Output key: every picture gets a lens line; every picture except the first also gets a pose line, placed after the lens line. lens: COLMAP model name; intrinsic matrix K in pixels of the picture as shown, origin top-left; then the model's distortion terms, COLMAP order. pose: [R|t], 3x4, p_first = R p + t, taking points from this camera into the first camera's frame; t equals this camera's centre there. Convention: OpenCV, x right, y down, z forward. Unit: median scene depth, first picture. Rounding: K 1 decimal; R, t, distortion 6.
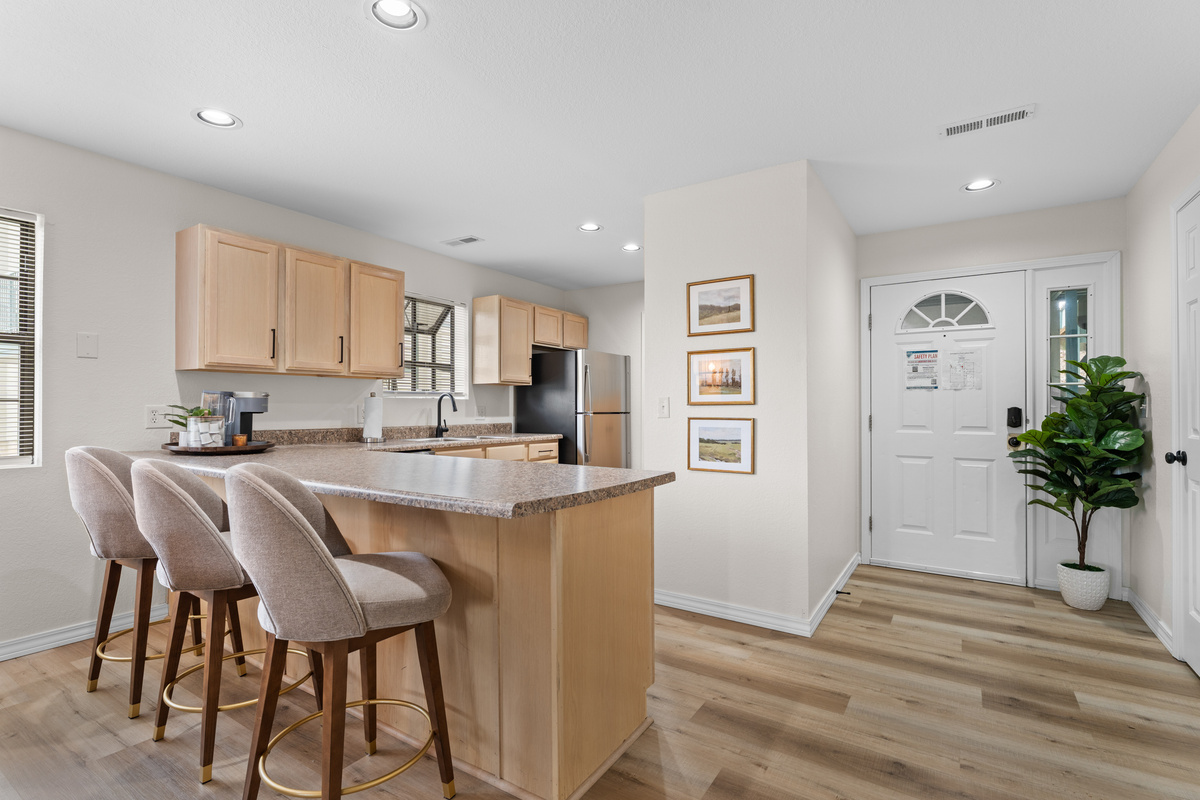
lens RADIAL K [[565.6, 0, 592.6], [0, 565.6, 403.4], [0, 0, 1]] dist [-0.000337, 0.000090]
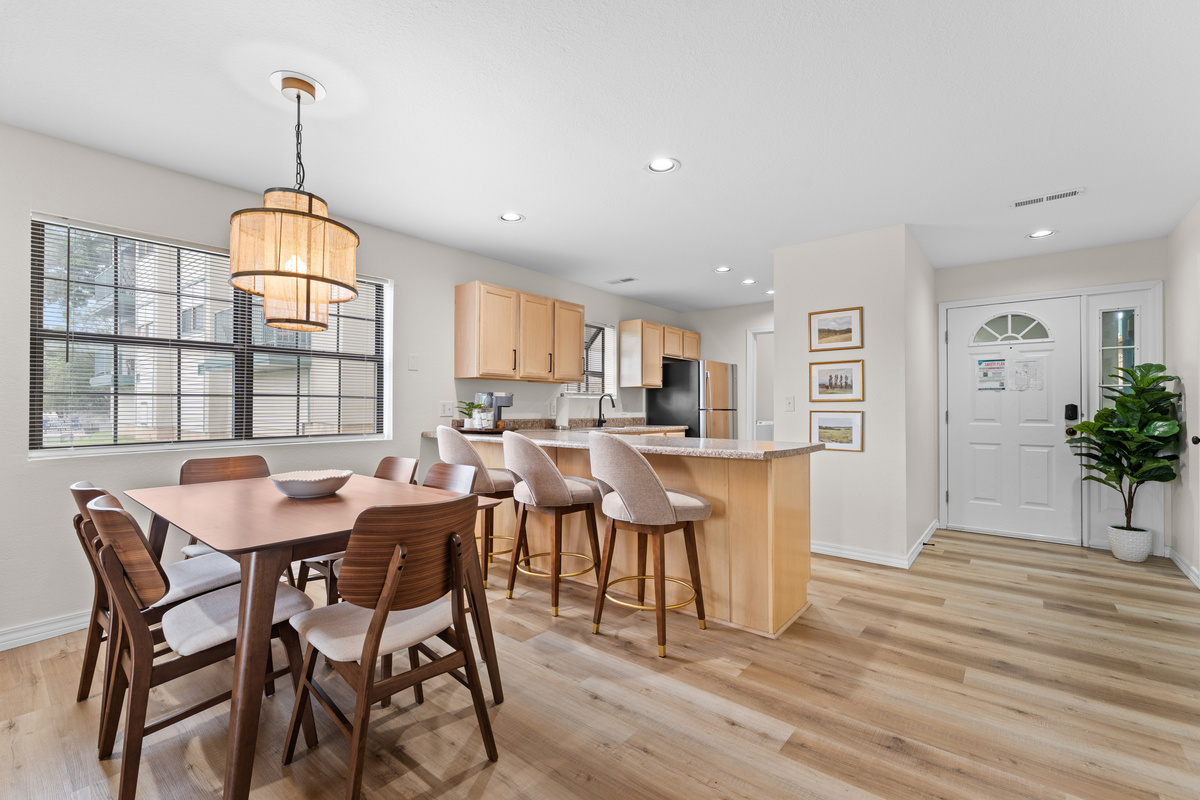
lens RADIAL K [[515.2, 0, 596.3], [0, 515.2, 403.5], [0, 0, 1]] dist [0.000208, -0.000070]
pose [[0.993775, 0.001041, -0.111400, -0.203938], [-0.001370, 0.999995, -0.002881, 0.011488], [0.111397, 0.003016, 0.993771, -0.296538]]
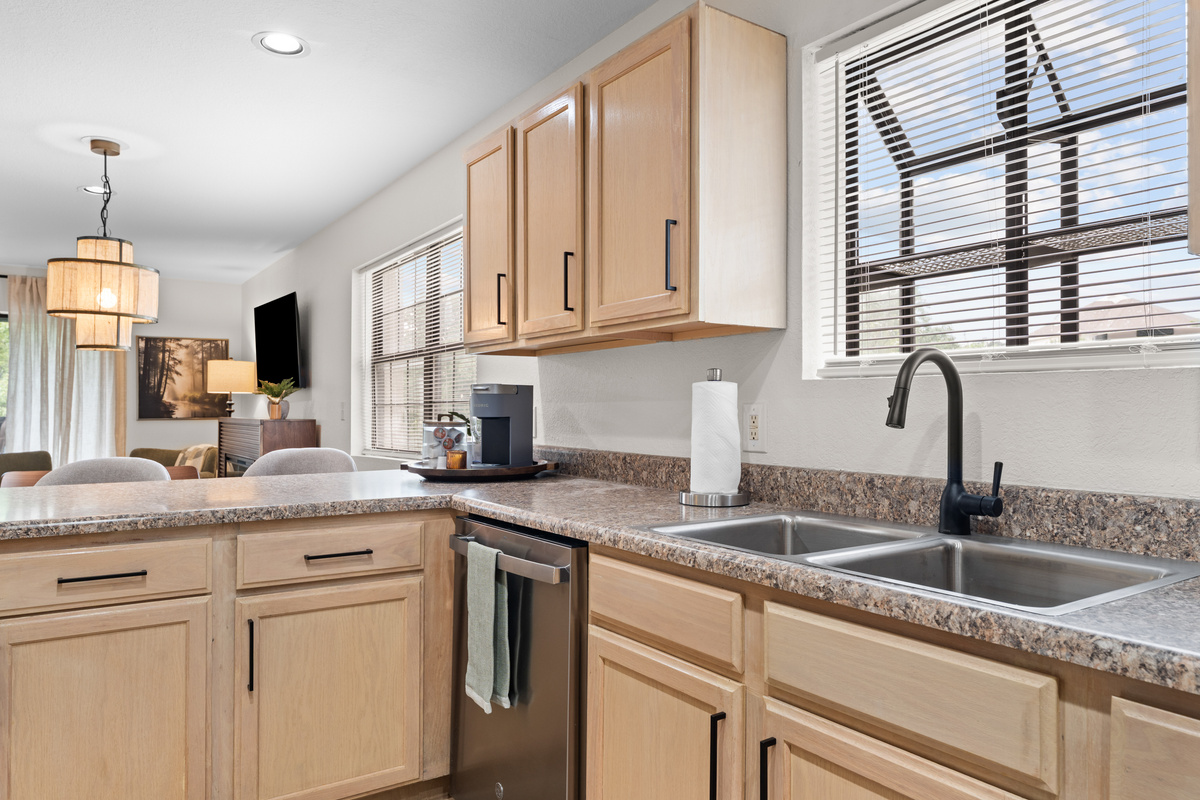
lens RADIAL K [[781.0, 0, 600.0], [0, 781.0, 400.0], [0, 0, 1]] dist [-0.002332, -0.001799]
pose [[-0.369862, -0.011927, -0.929010, 0.139675], [0.004838, 0.999879, -0.014763, 0.009837], [0.929074, -0.009955, -0.369759, 1.378174]]
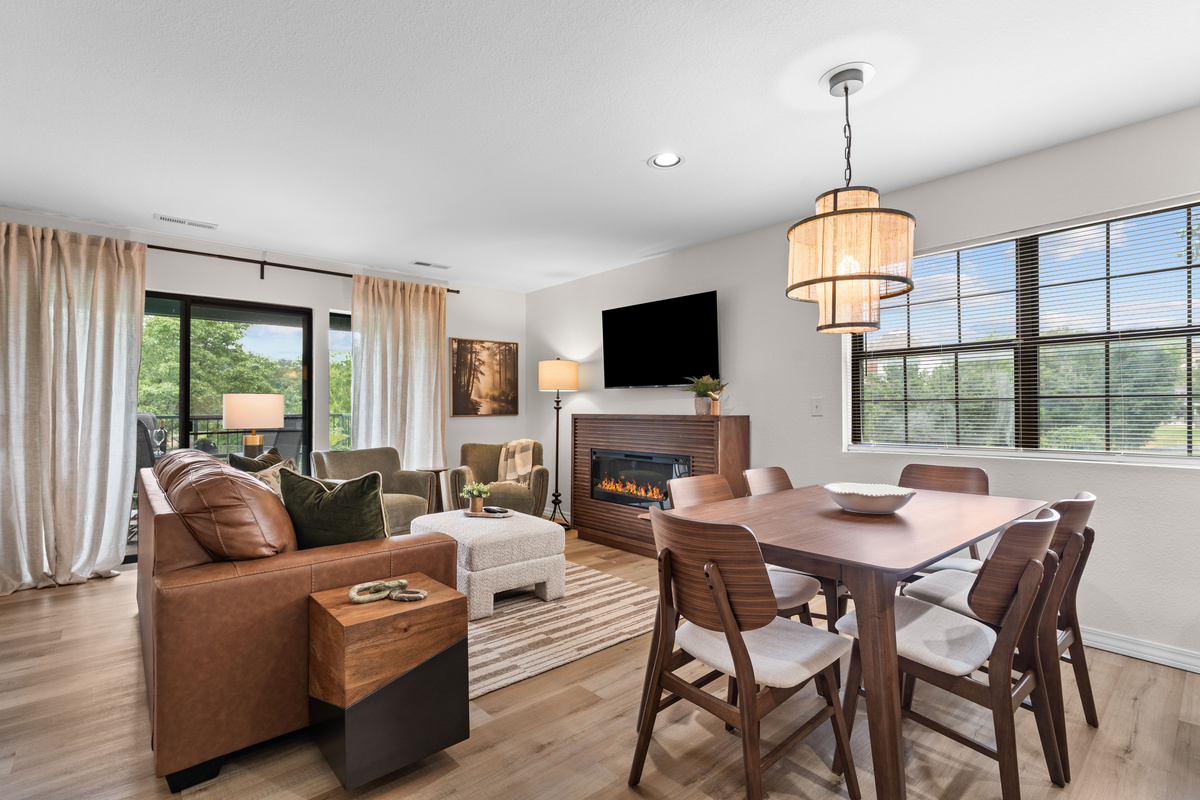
lens RADIAL K [[554.1, 0, 600.0], [0, 554.1, 400.0], [0, 0, 1]] dist [-0.001325, 0.000027]
pose [[-0.261363, -0.013082, -0.965152, 0.065843], [0.007225, 0.999854, -0.015509, 0.006437], [0.965214, -0.011027, -0.261230, 0.181133]]
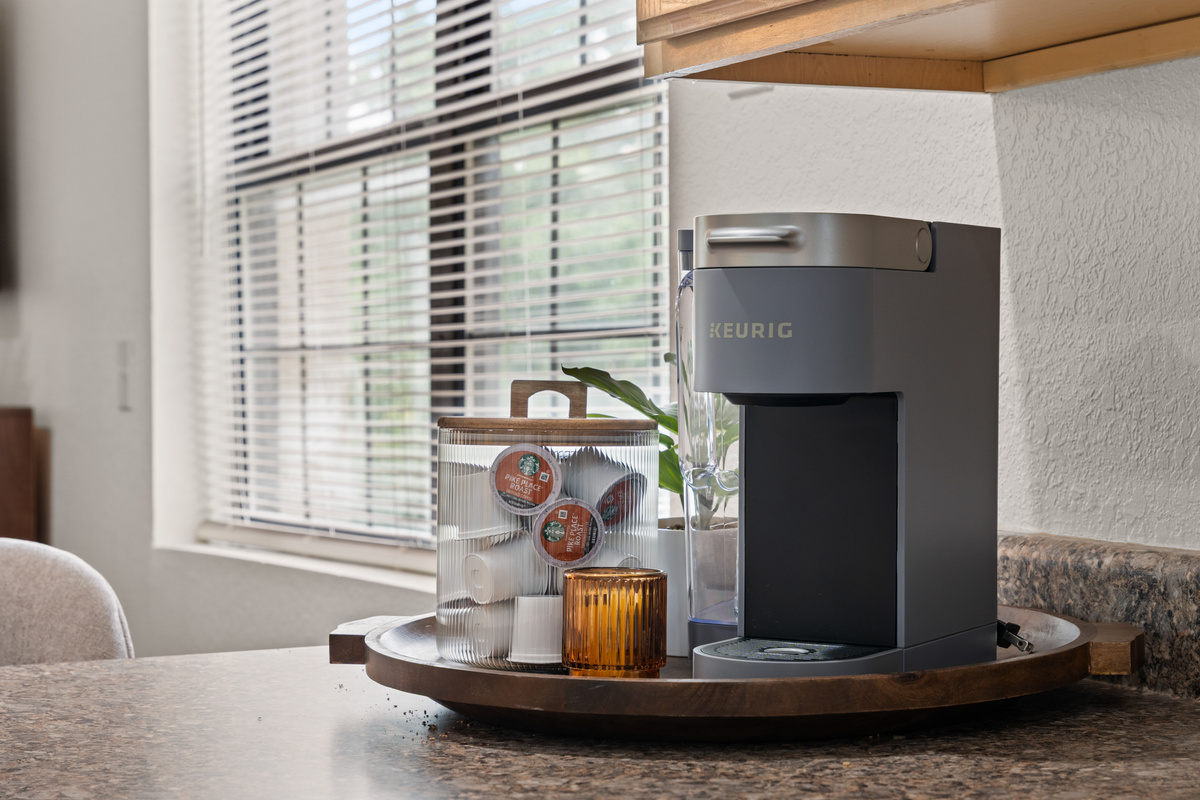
lens RADIAL K [[2428.8, 0, 600.0], [0, 2428.8, 400.0], [0, 0, 1]] dist [0.002556, 0.027594]
pose [[-0.501244, 0.010391, -0.865243, -0.146050], [0.008629, 0.999938, 0.007010, 0.012737], [0.865263, -0.003953, -0.501303, 1.175336]]
